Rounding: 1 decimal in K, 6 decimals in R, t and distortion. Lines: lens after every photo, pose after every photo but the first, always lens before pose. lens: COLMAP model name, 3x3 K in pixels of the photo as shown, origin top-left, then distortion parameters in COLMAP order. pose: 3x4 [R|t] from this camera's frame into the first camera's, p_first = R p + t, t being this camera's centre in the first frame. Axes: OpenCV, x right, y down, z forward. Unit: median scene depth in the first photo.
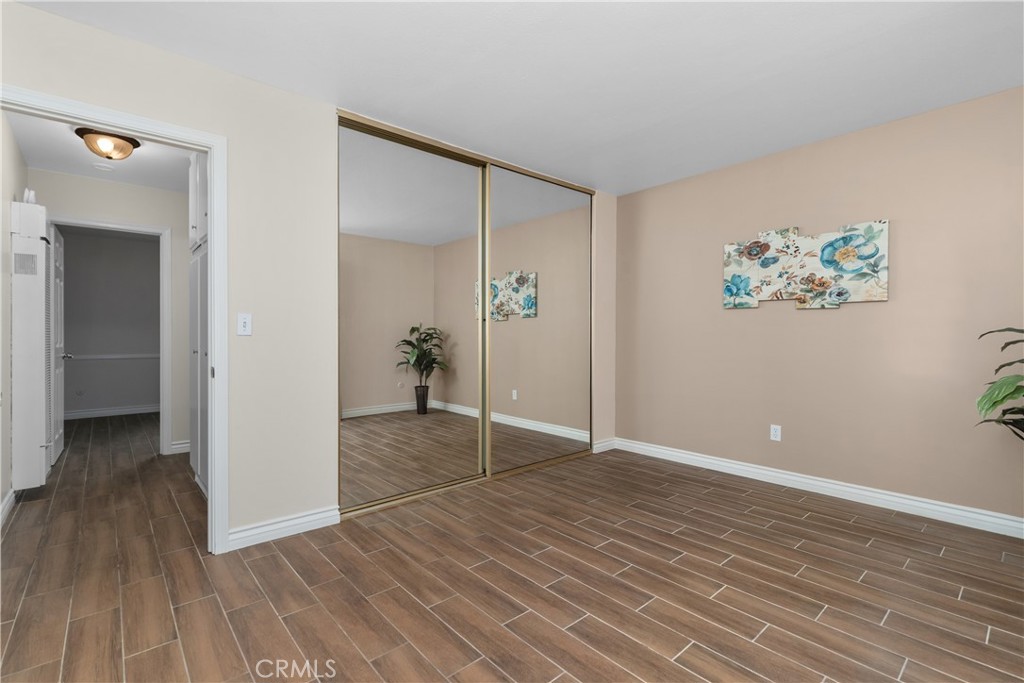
lens RADIAL K [[463.5, 0, 509.7], [0, 463.5, 344.0], [0, 0, 1]] dist [0.001284, 0.000352]
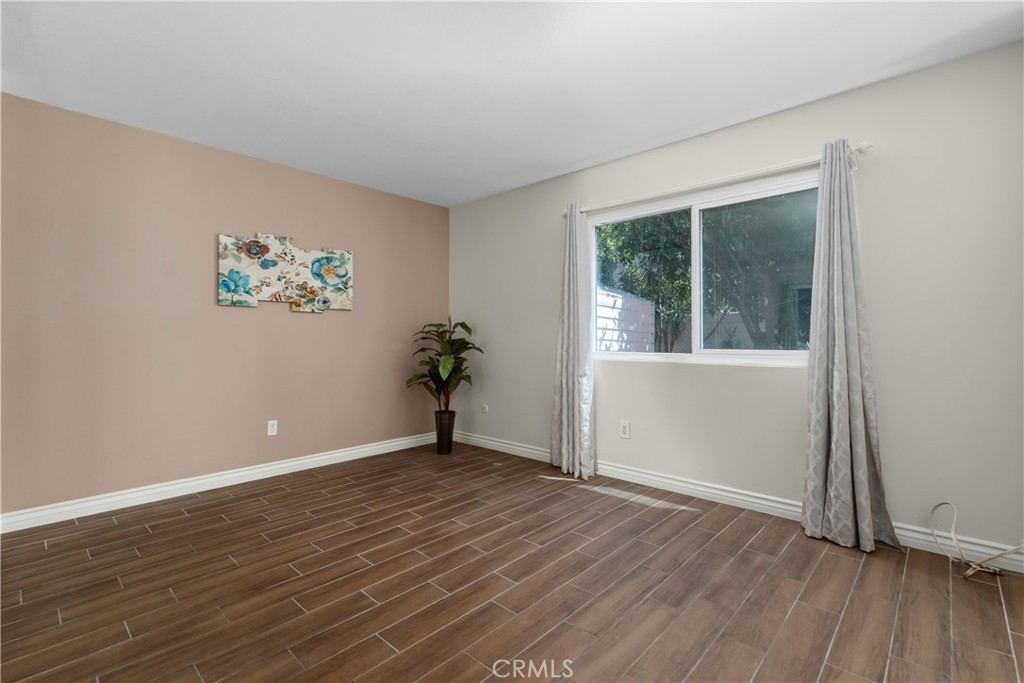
lens RADIAL K [[469.6, 0, 512.0], [0, 469.6, 341.5], [0, 0, 1]] dist [0.001943, 0.000015]
pose [[-0.108889, -0.012147, 0.993980, -0.587608], [0.017876, 0.999740, 0.014176, -0.009947], [-0.993893, 0.019312, -0.108644, 0.624447]]
